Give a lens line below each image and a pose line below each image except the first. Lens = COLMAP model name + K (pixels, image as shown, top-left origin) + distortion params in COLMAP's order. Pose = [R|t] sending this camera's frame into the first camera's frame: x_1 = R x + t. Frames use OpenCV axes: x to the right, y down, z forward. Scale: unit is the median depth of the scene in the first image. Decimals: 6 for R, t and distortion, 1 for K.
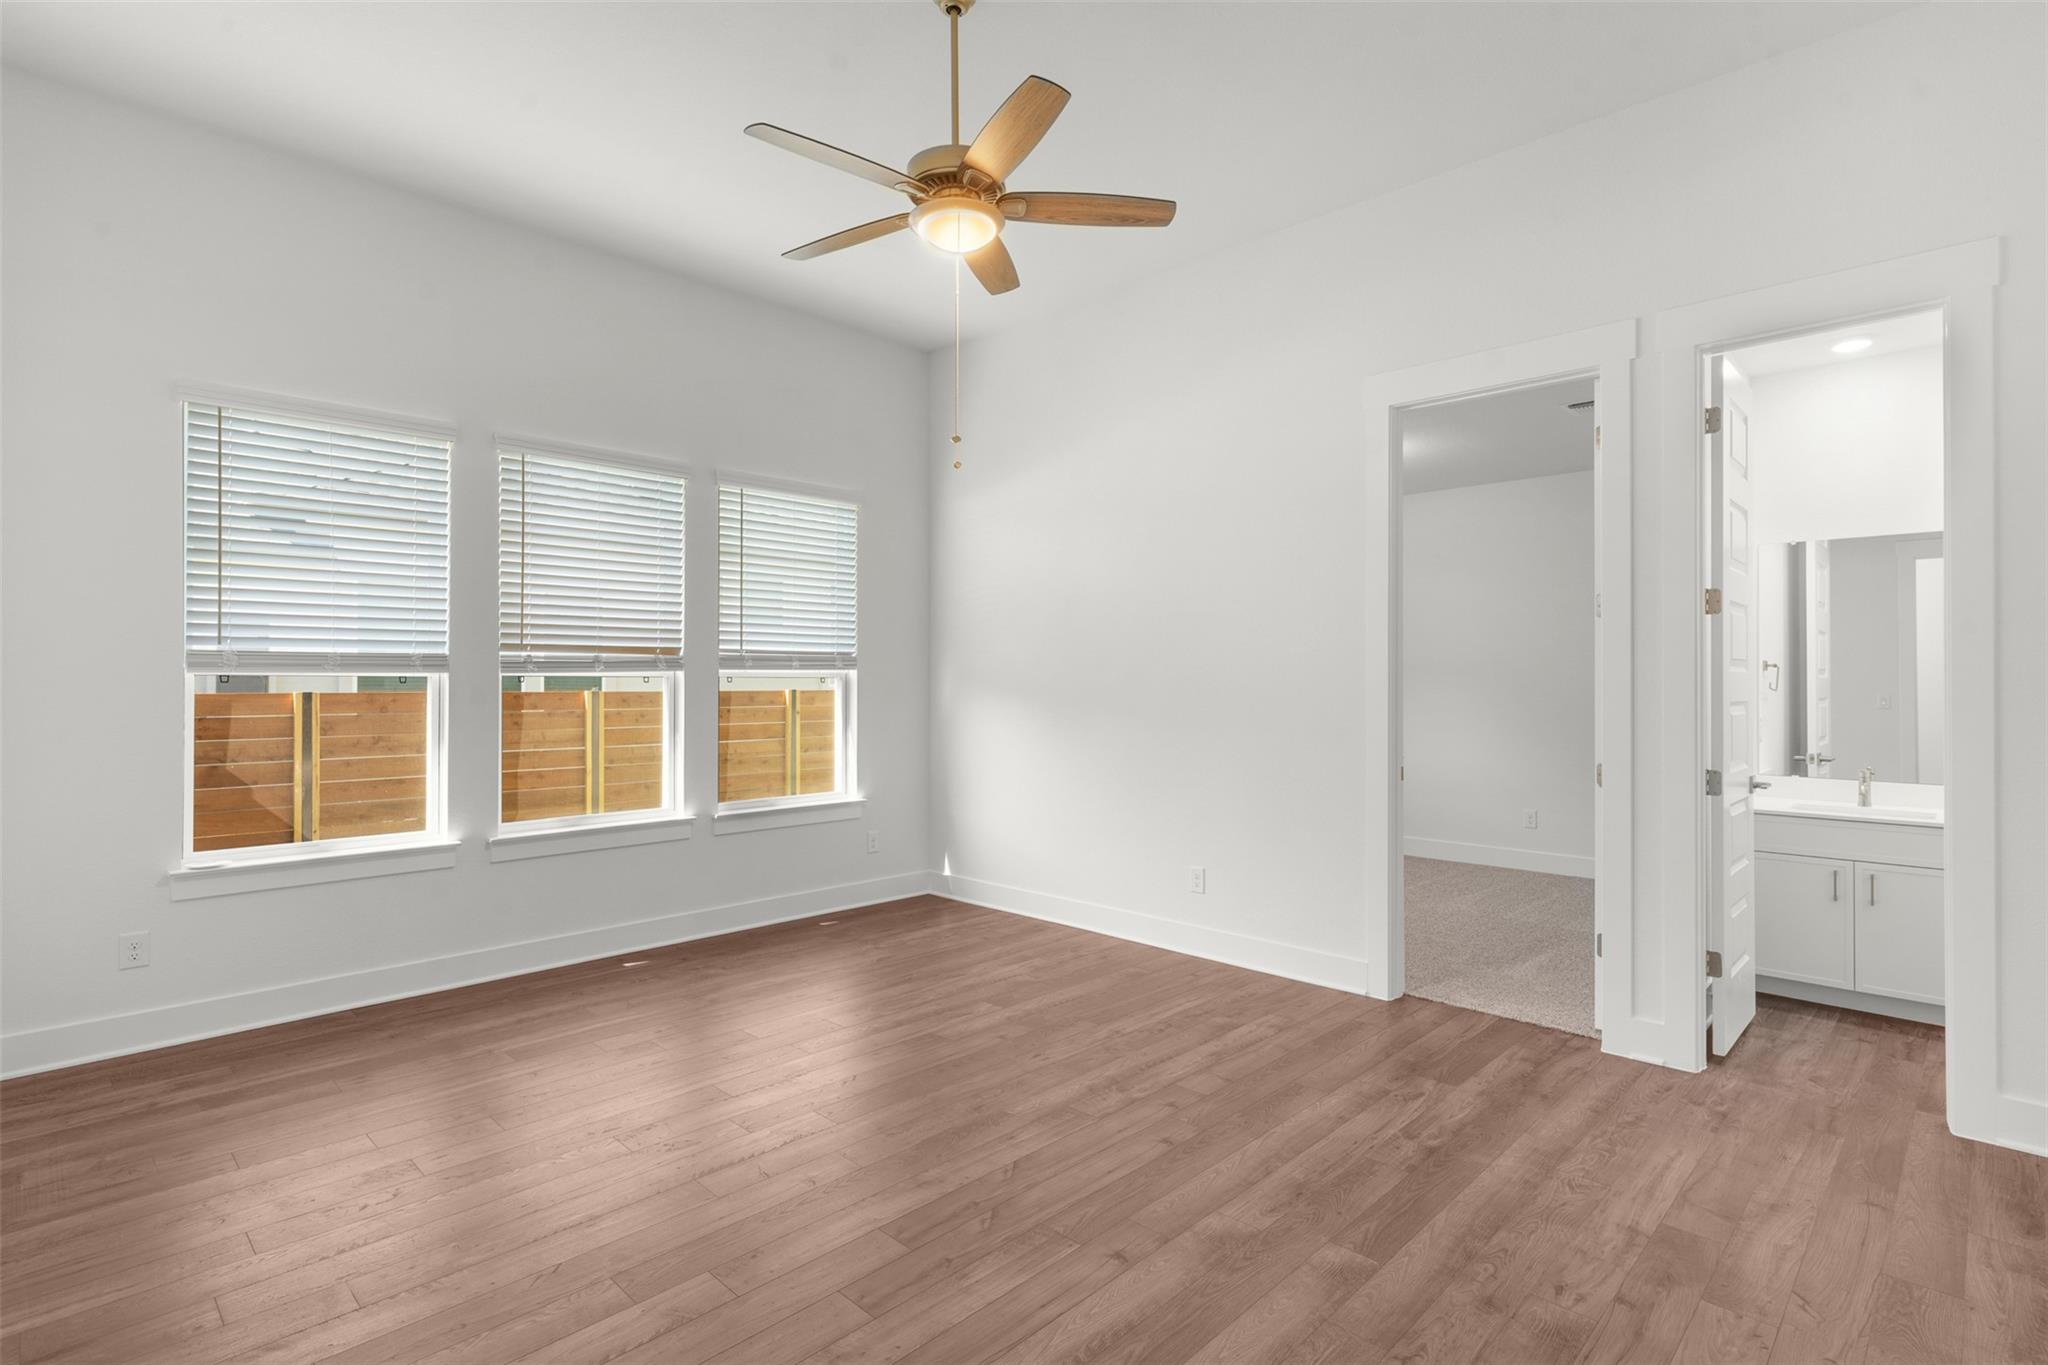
lens RADIAL K [[986.7, 0, 1020.4], [0, 986.7, 678.8], [0, 0, 1]] dist [0.004532, 0.000036]
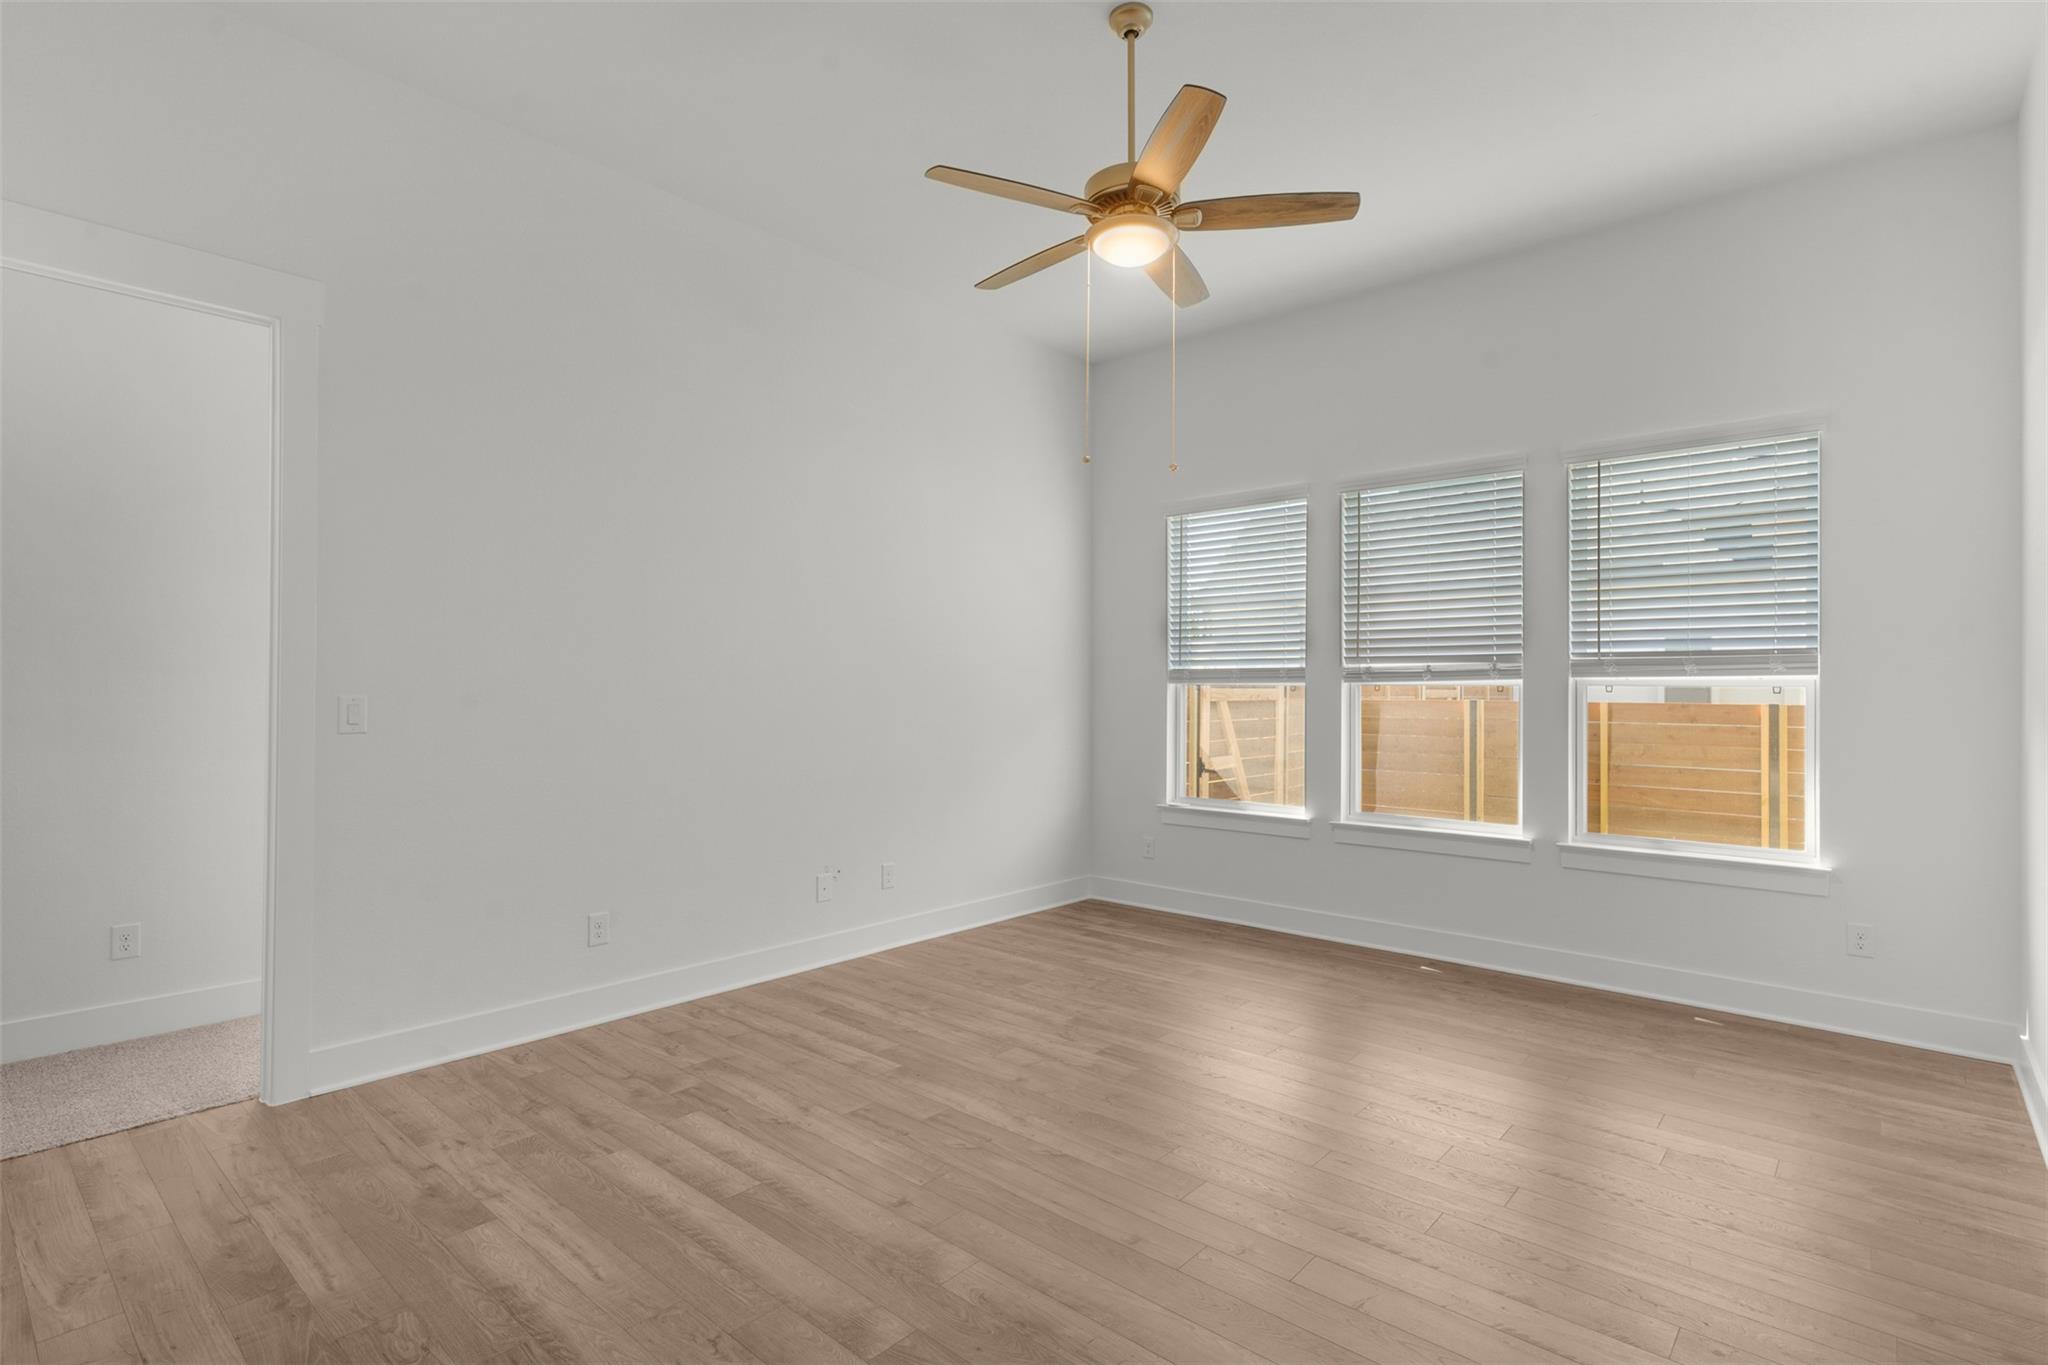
lens RADIAL K [[986.7, 0, 1016.3], [0, 986.7, 682.1], [0, 0, 1]] dist [0.004532, 0.000036]
pose [[0.051955, -0.007532, -0.998621, 0.618732], [-0.001659, 0.999970, -0.007629, 0.002928], [0.998648, 0.002053, 0.051941, 0.541187]]
